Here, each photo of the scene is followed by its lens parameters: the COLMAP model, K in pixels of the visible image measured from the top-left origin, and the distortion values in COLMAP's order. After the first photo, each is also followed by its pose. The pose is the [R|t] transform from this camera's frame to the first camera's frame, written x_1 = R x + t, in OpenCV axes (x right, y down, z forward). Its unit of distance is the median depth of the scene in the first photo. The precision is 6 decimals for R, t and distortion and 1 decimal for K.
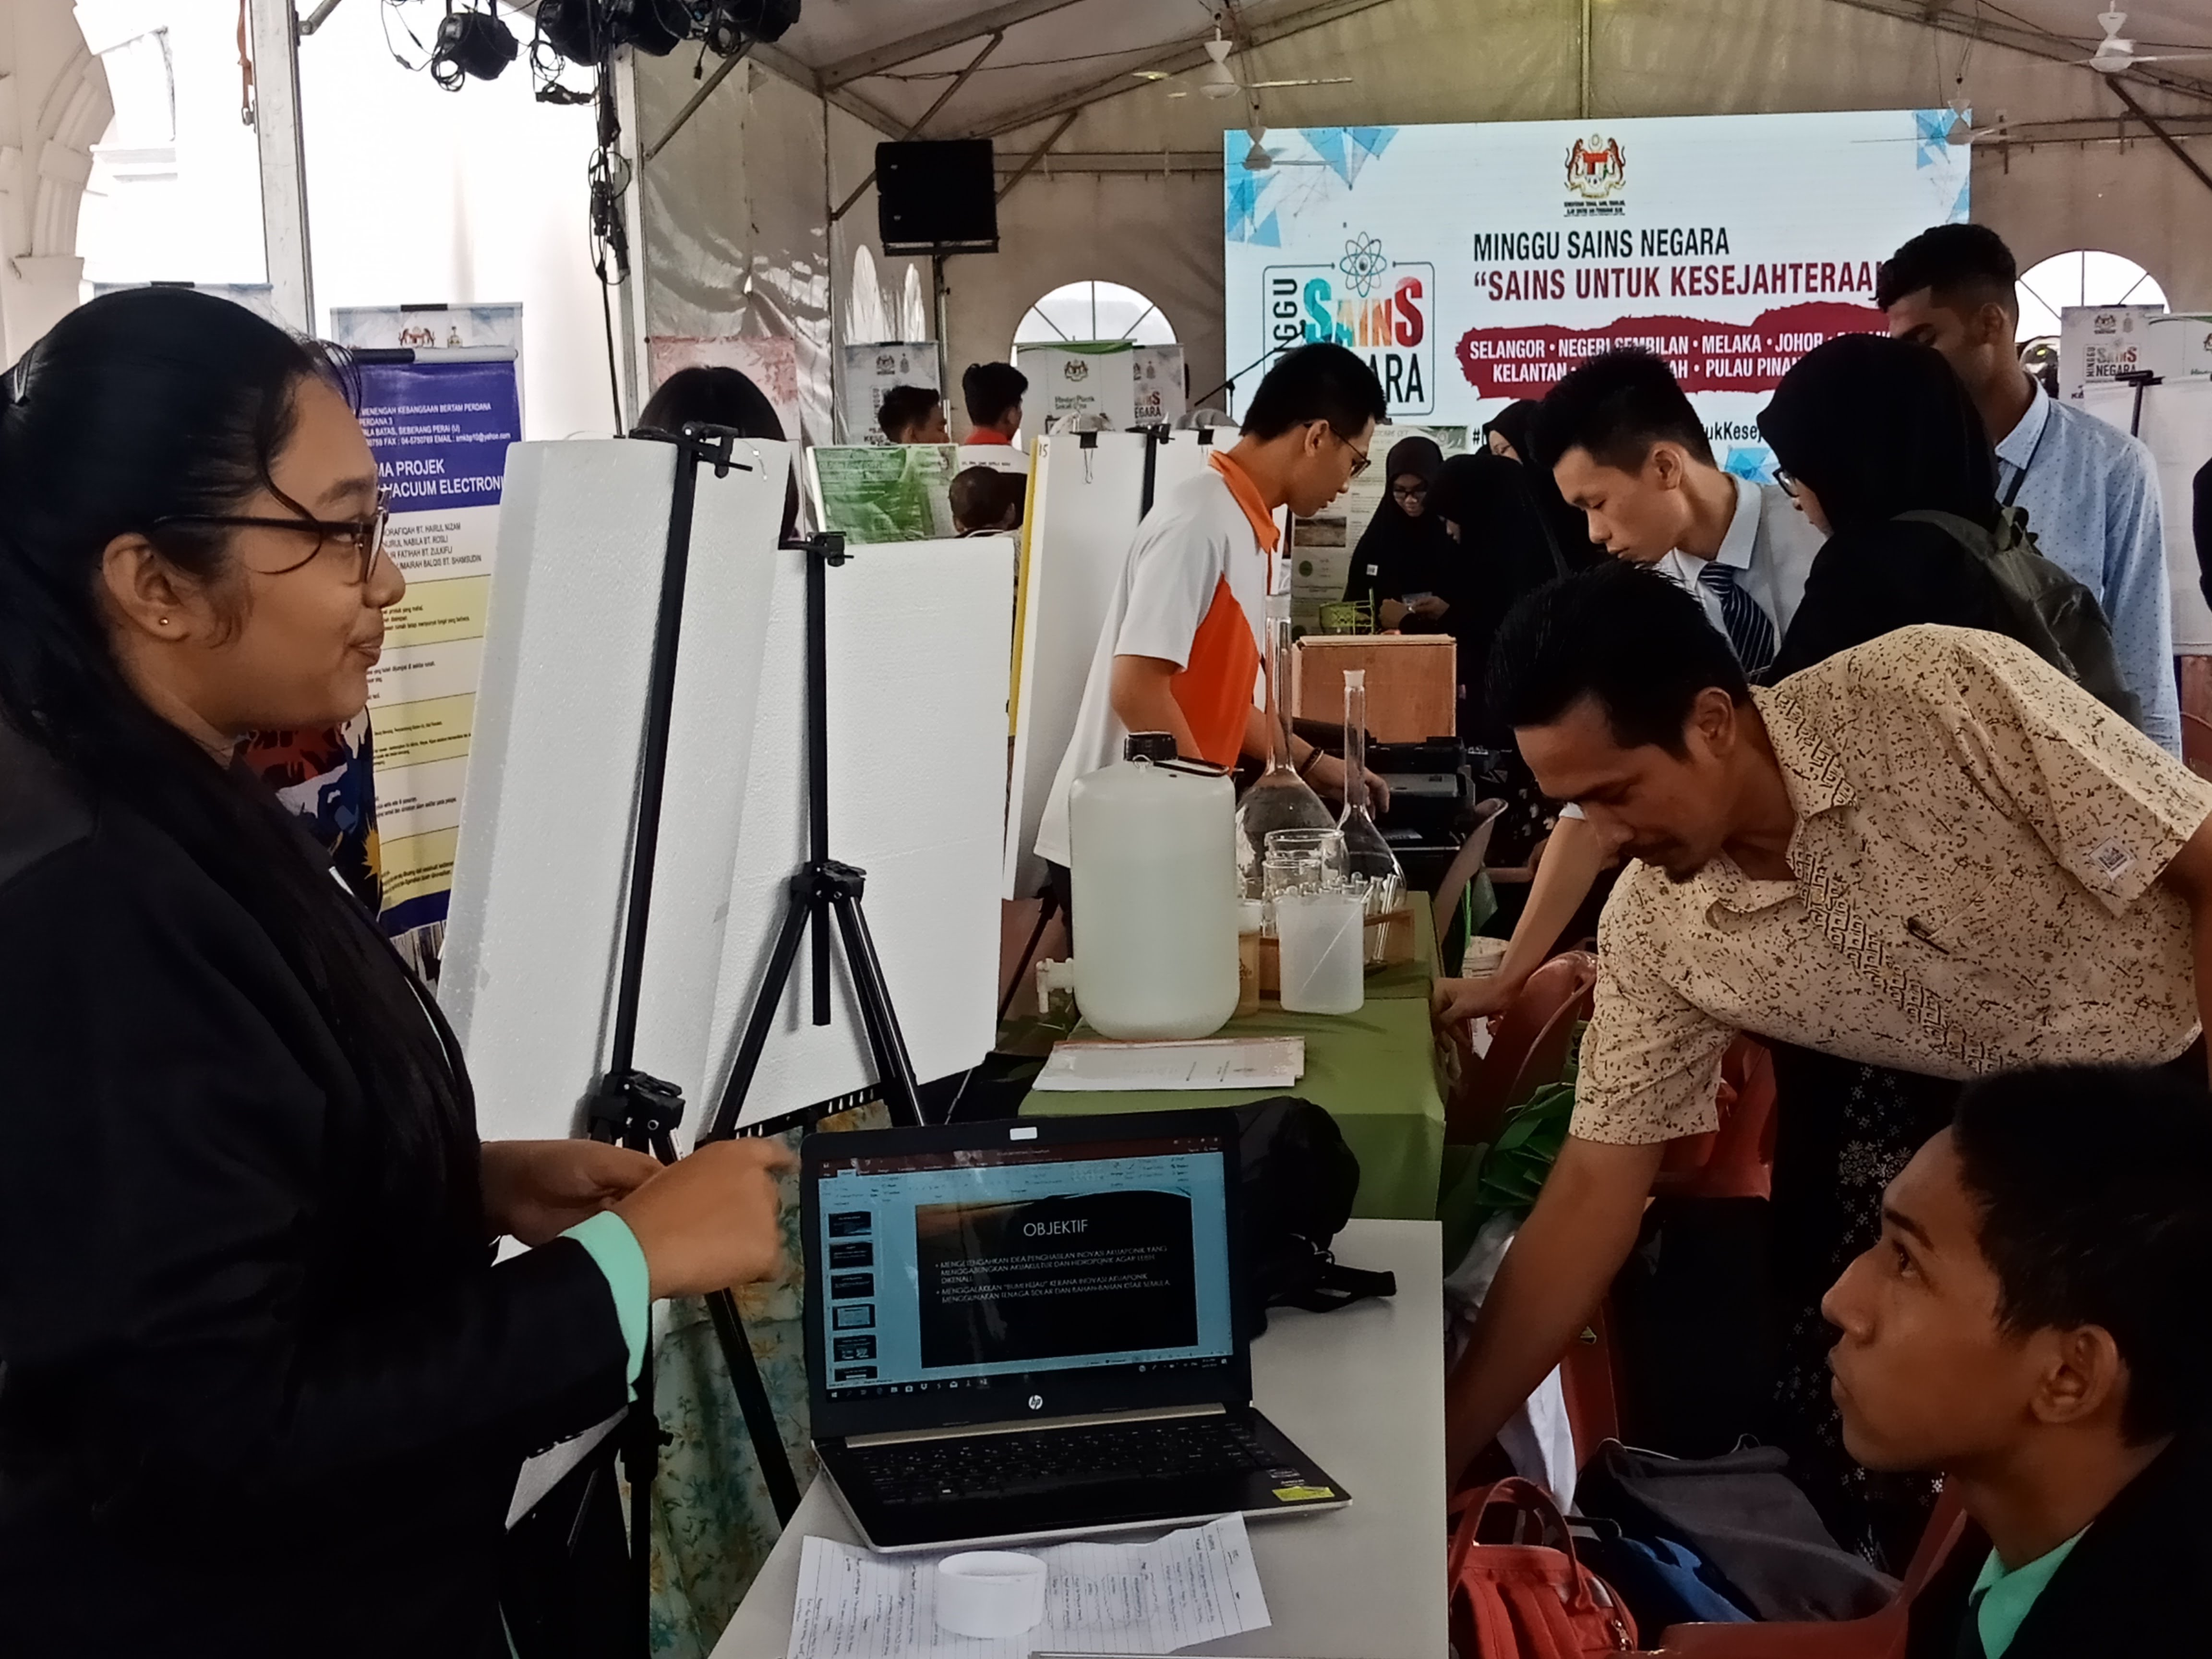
lens RADIAL K [[3227.0, 0, 1106.0], [0, 3227.0, 829.5], [0, 0, 1]] dist [0.190120, -0.699084]
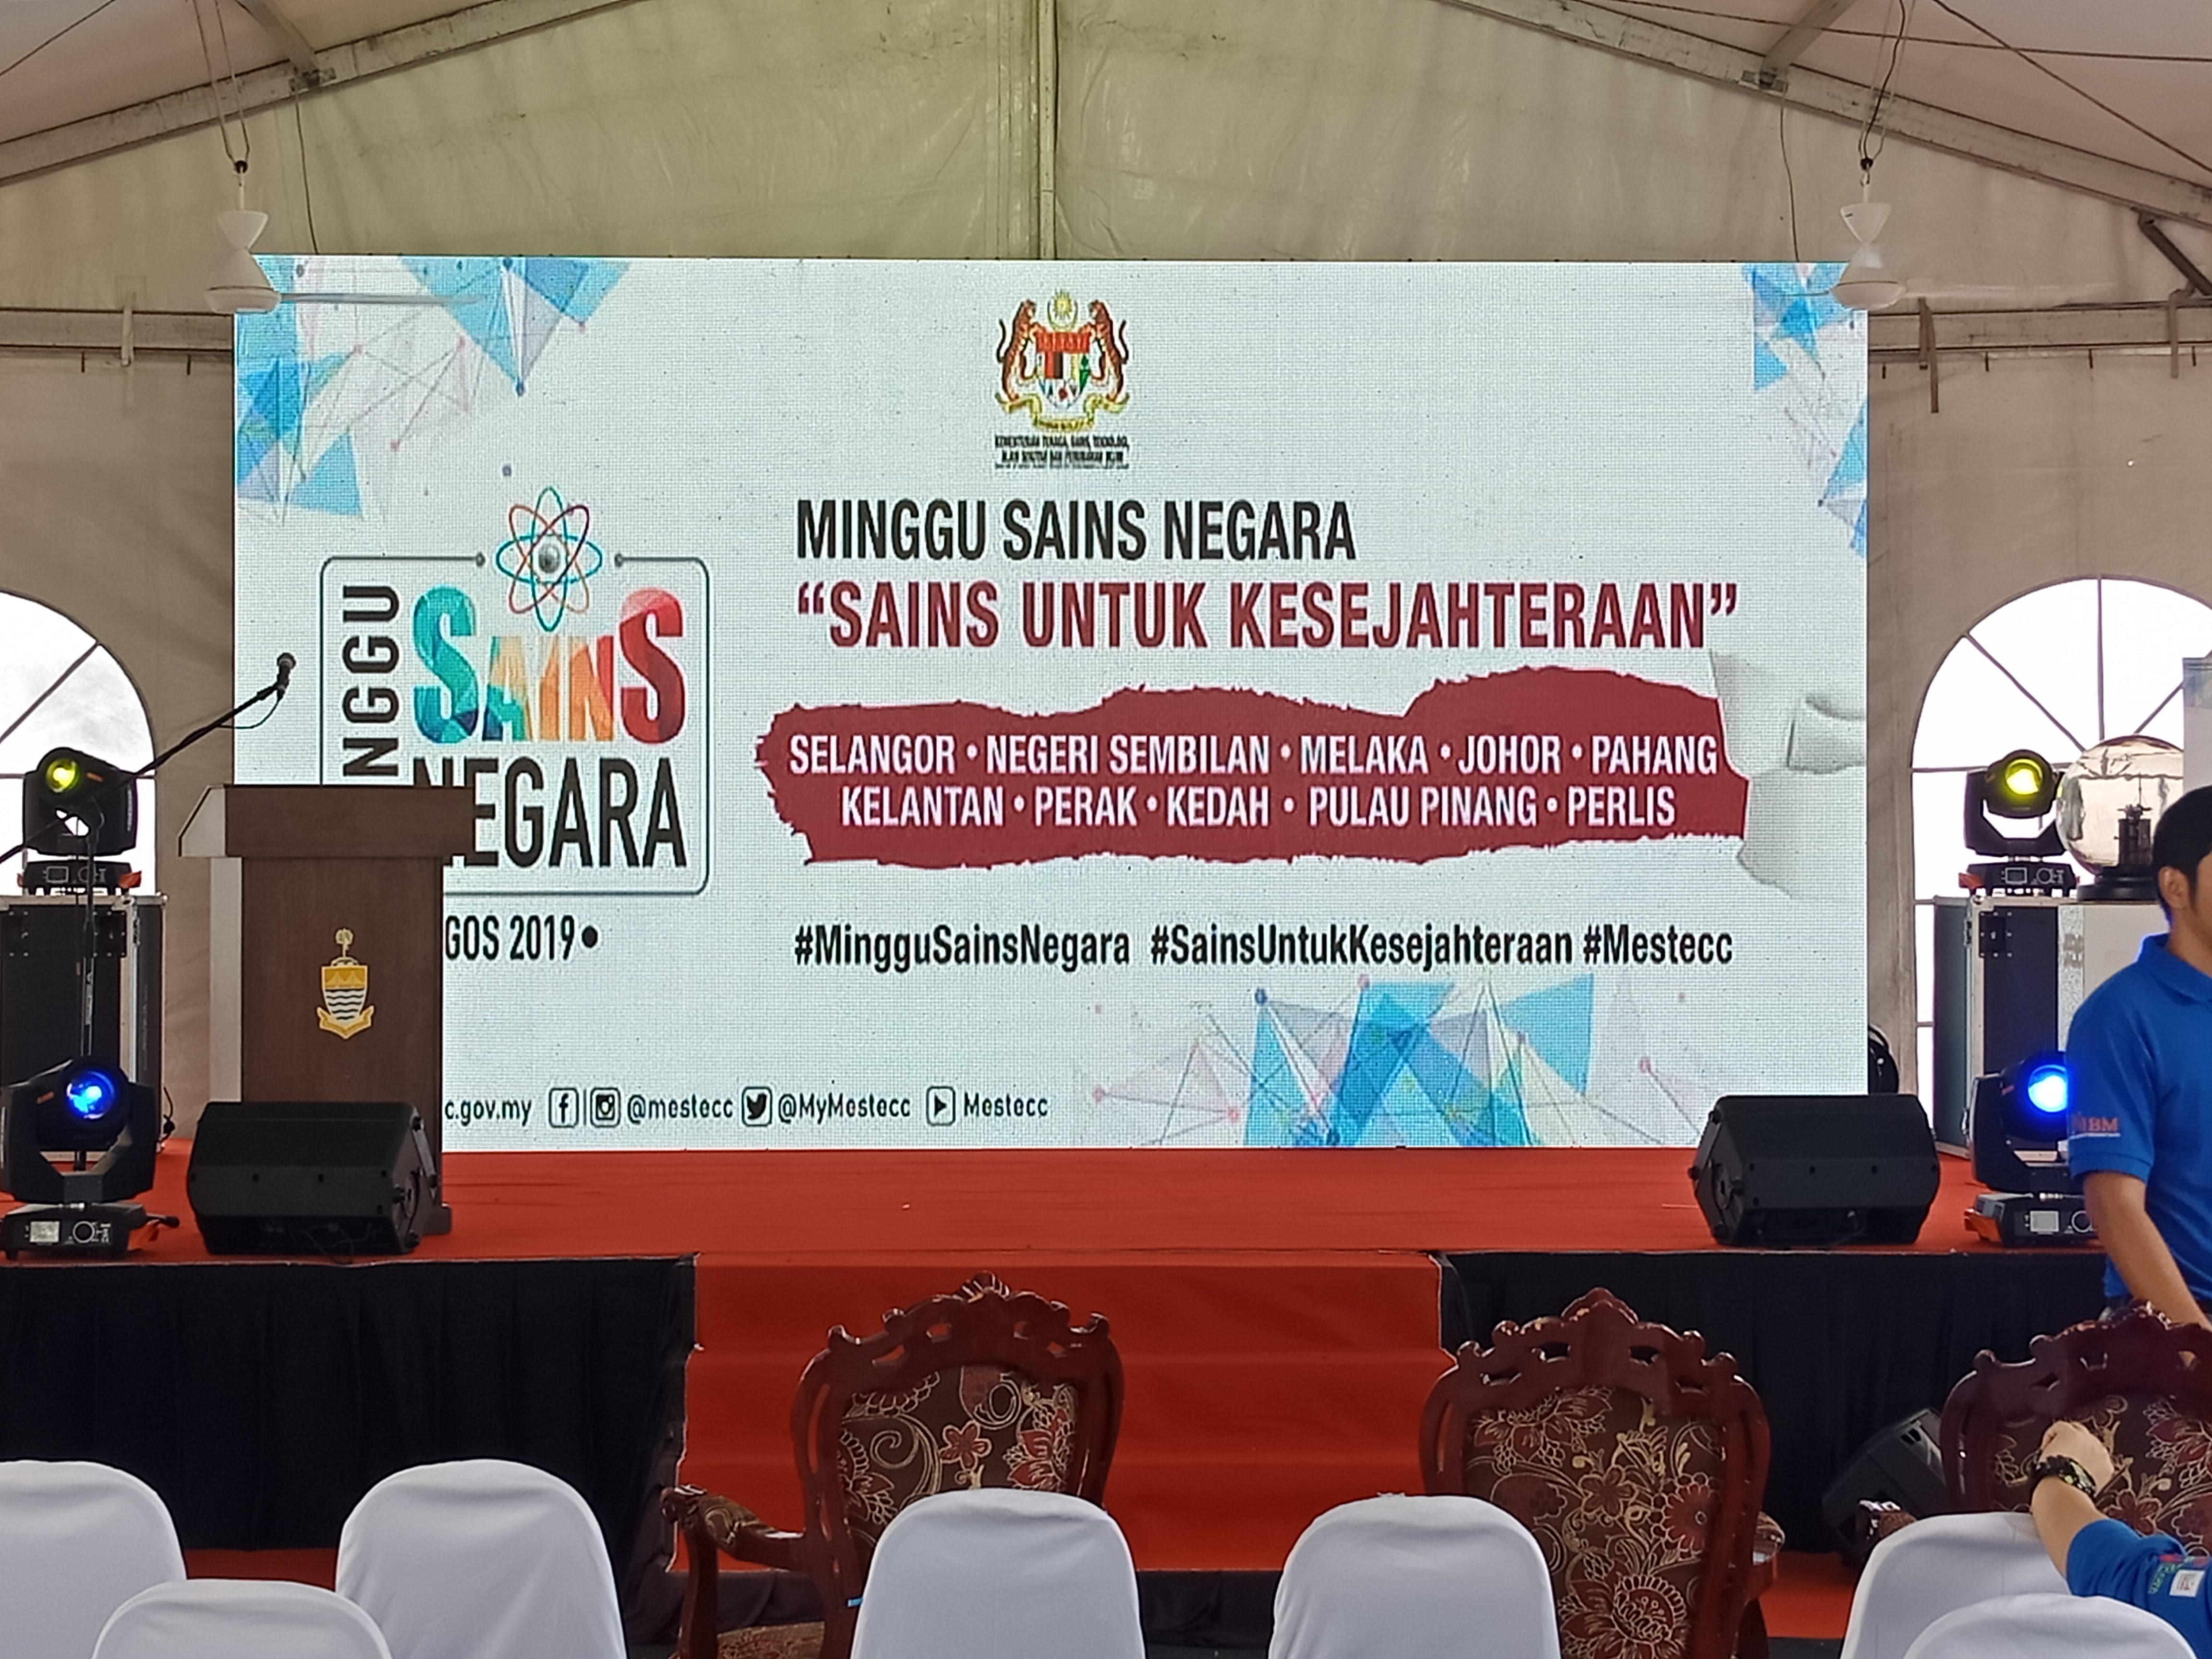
lens RADIAL K [[3227.0, 0, 1106.0], [0, 3227.0, 829.5], [0, 0, 1]] dist [0.190120, -0.699084]
pose [[0.994830, 0.017427, 0.100045, 0.111627], [-0.002198, 0.988630, -0.150352, -0.071064], [-0.101528, 0.149354, 0.983557, 0.562613]]
